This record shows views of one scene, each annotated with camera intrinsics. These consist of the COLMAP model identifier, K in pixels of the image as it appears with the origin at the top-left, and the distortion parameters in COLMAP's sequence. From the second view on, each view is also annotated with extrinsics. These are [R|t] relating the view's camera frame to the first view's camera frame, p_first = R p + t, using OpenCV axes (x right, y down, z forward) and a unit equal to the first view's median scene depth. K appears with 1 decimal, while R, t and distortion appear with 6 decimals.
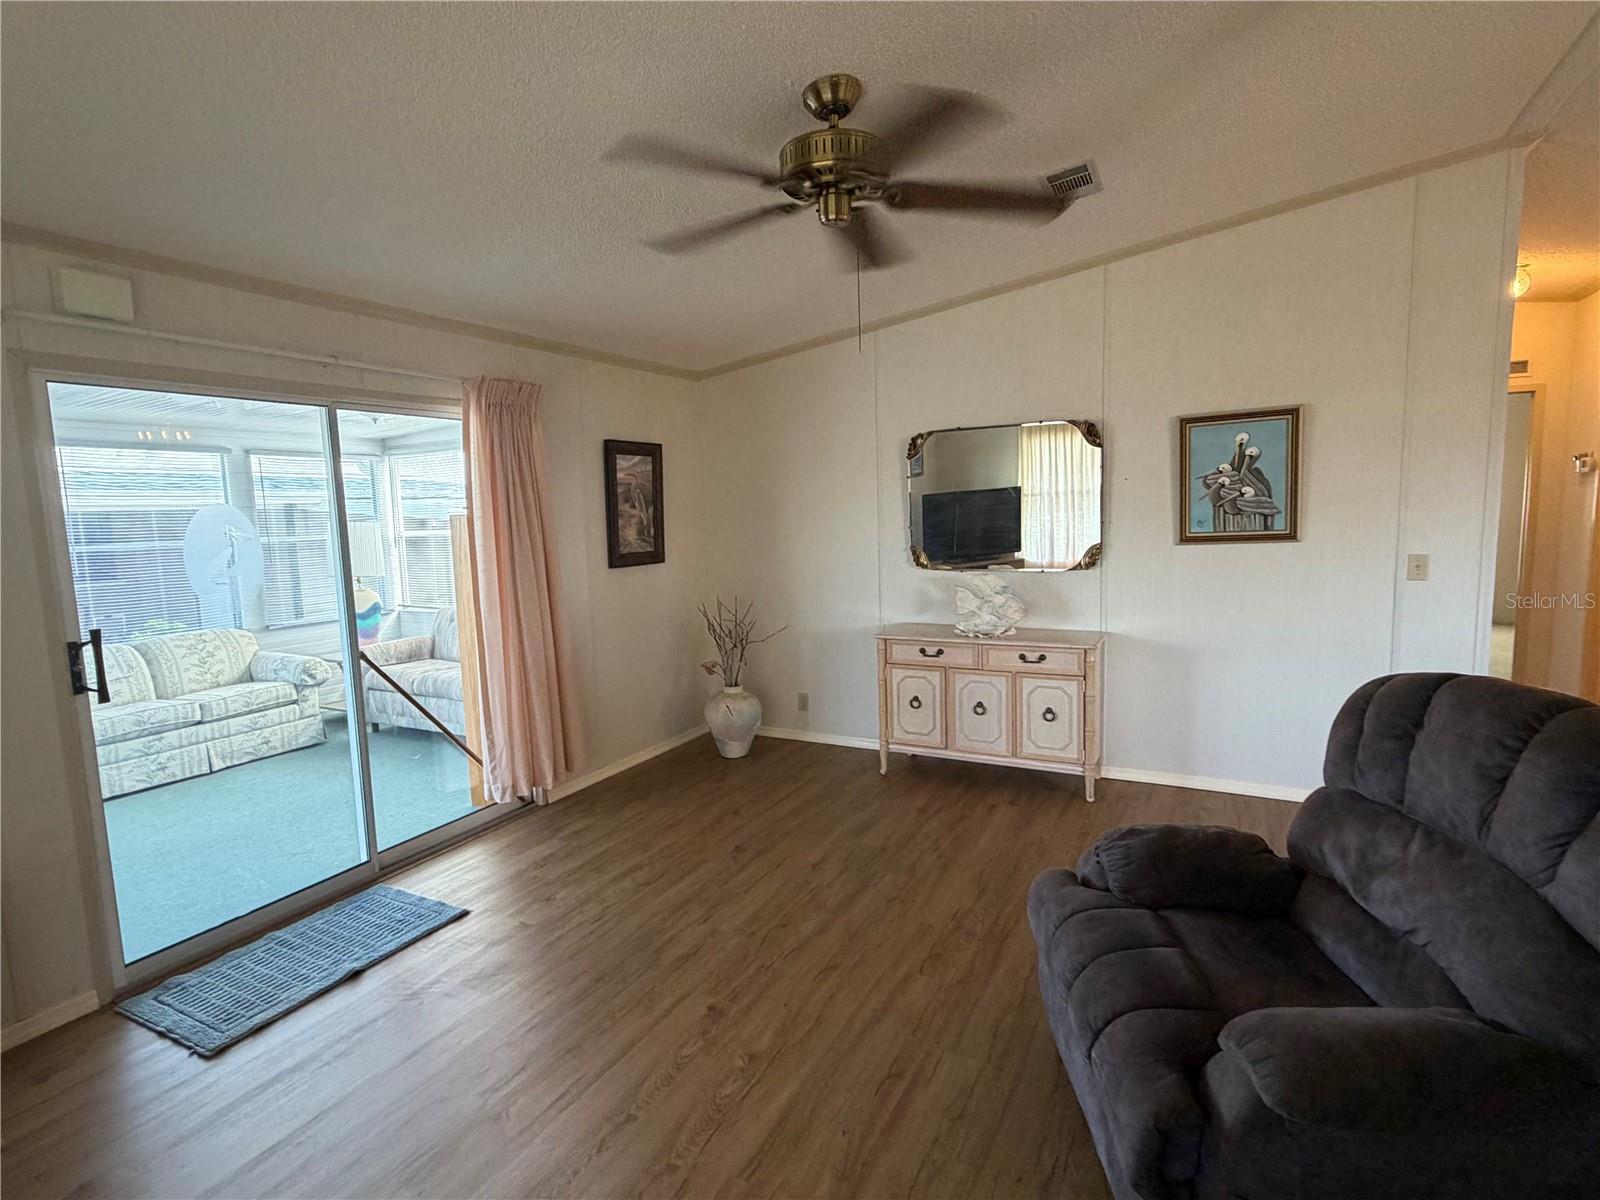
lens RADIAL K [[822.7, 0, 797.2], [0, 822.7, 601.7], [0, 0, 1]] dist [-0.004004, 0.001596]
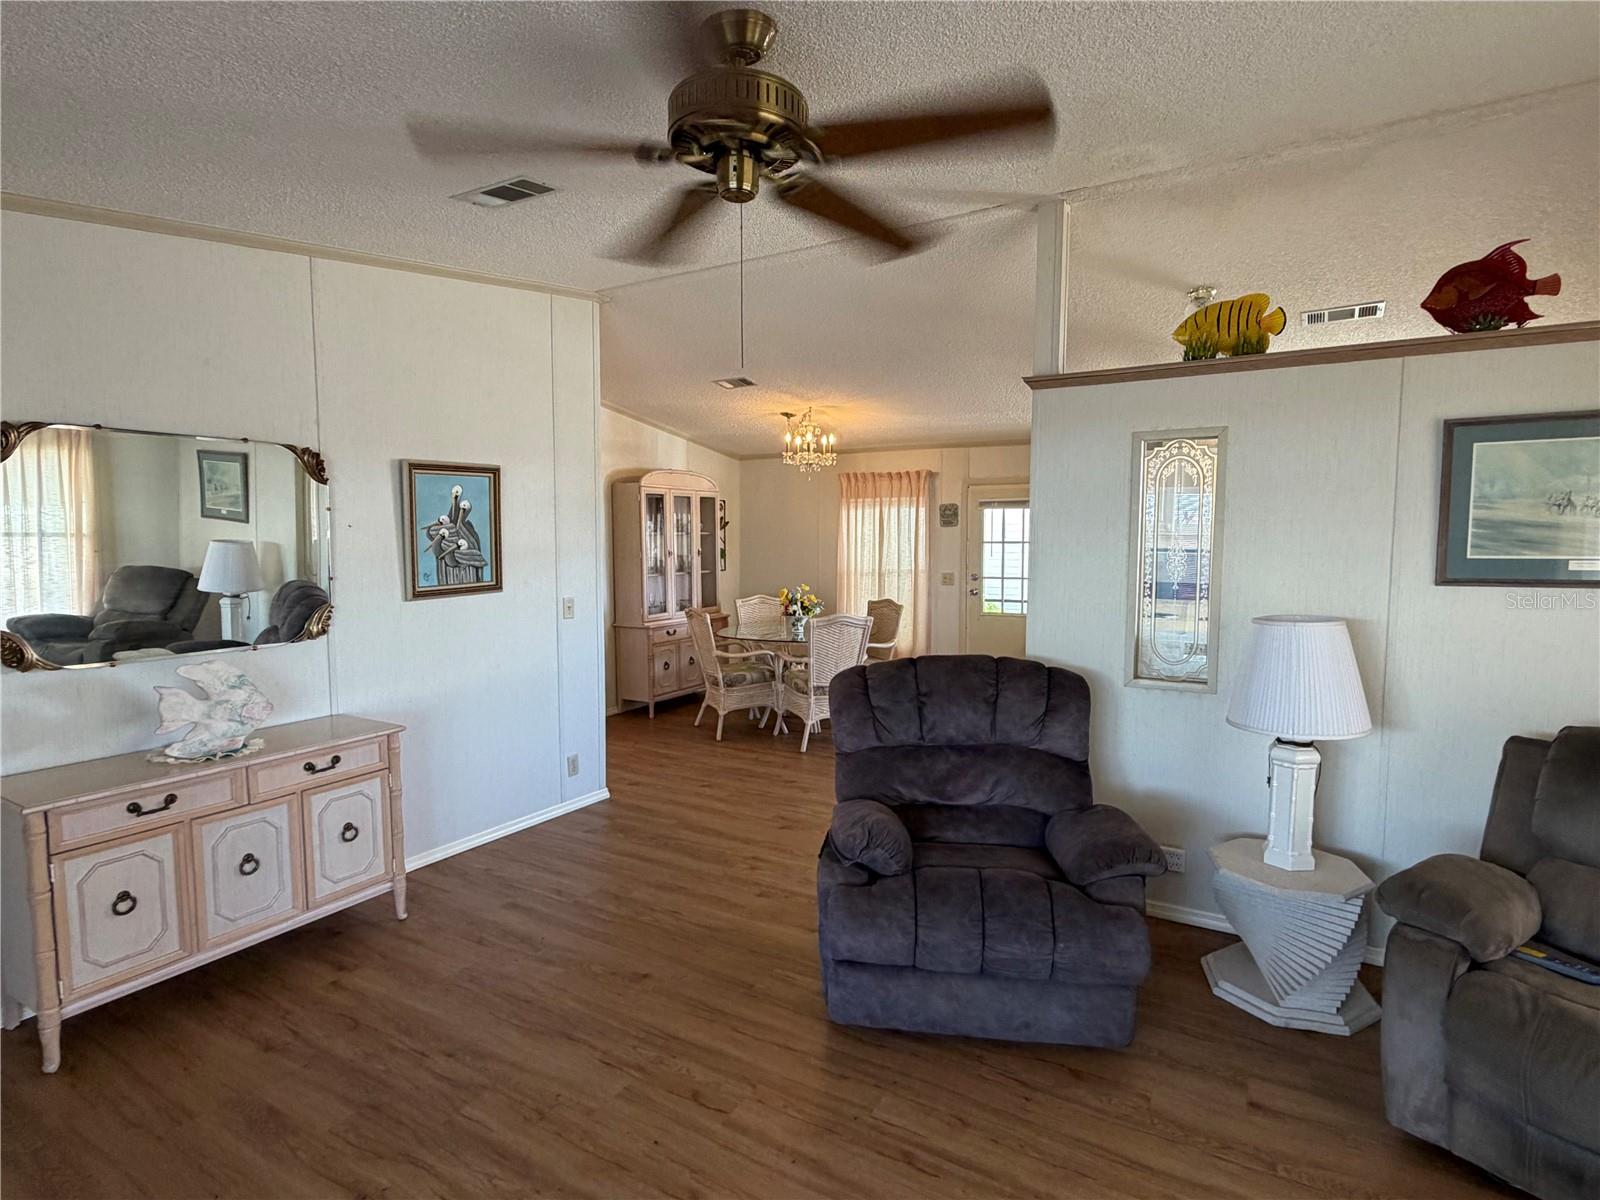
lens RADIAL K [[822.7, 0, 796.4], [0, 822.7, 600.3], [0, 0, 1]] dist [-0.004004, 0.001596]
pose [[0.047295, -0.048000, 0.997727, -0.420961], [0.113962, 0.992582, 0.042350, -0.059913], [-0.992359, 0.111700, 0.052415, 0.532159]]
